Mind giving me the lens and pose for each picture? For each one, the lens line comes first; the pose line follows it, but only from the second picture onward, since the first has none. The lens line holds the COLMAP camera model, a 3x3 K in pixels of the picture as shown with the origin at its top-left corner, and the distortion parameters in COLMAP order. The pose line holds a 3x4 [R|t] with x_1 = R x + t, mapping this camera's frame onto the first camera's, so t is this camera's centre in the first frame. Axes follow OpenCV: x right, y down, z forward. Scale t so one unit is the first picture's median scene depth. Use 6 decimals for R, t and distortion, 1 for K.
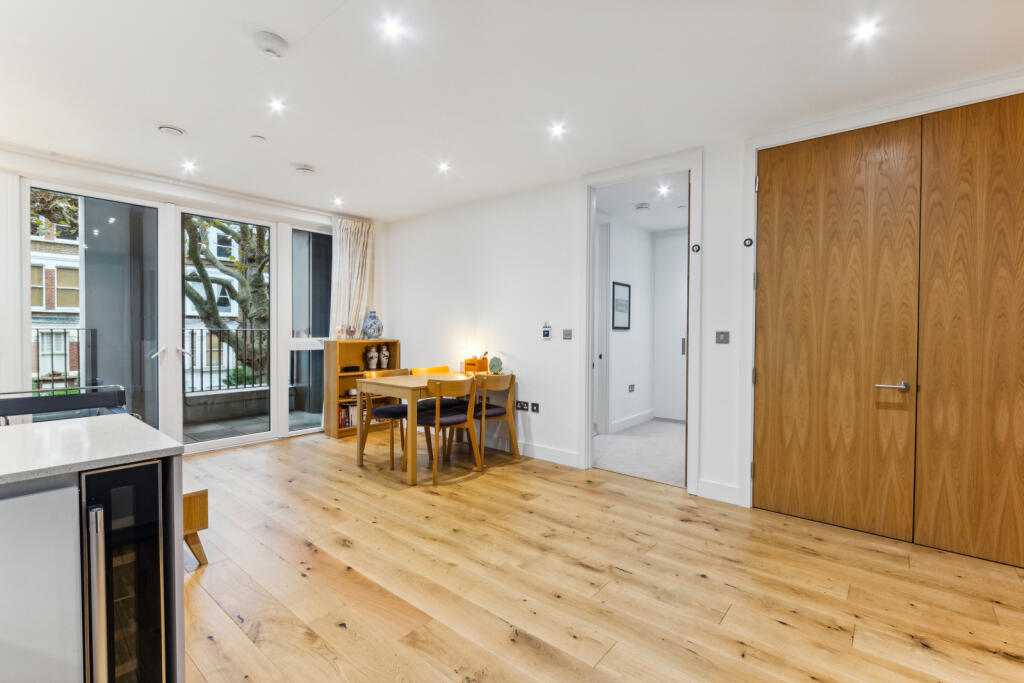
lens RADIAL K [[461.7, 0, 513.7], [0, 461.7, 338.3], [0, 0, 1]] dist [0.001848, -0.003427]
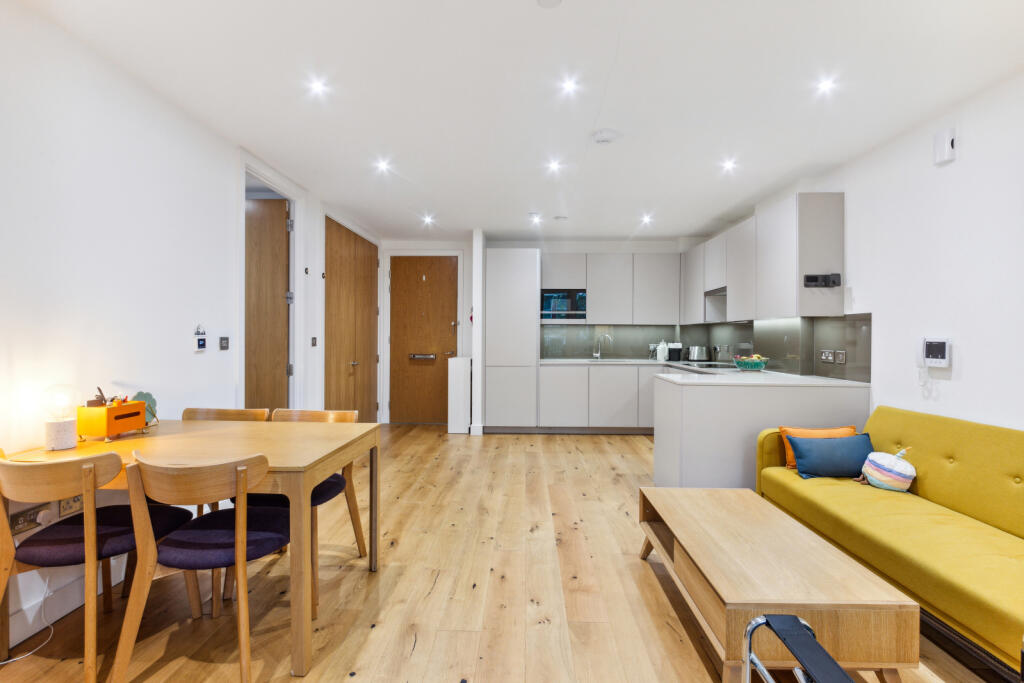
lens RADIAL K [[461.7, 0, 515.6], [0, 461.7, 337.5], [0, 0, 1]] dist [0.001848, -0.003427]
pose [[-0.623174, -0.012345, 0.781986, -0.669605], [0.003694, 0.999818, 0.018727, -0.026819], [-0.782074, 0.014559, -0.623015, 0.958970]]
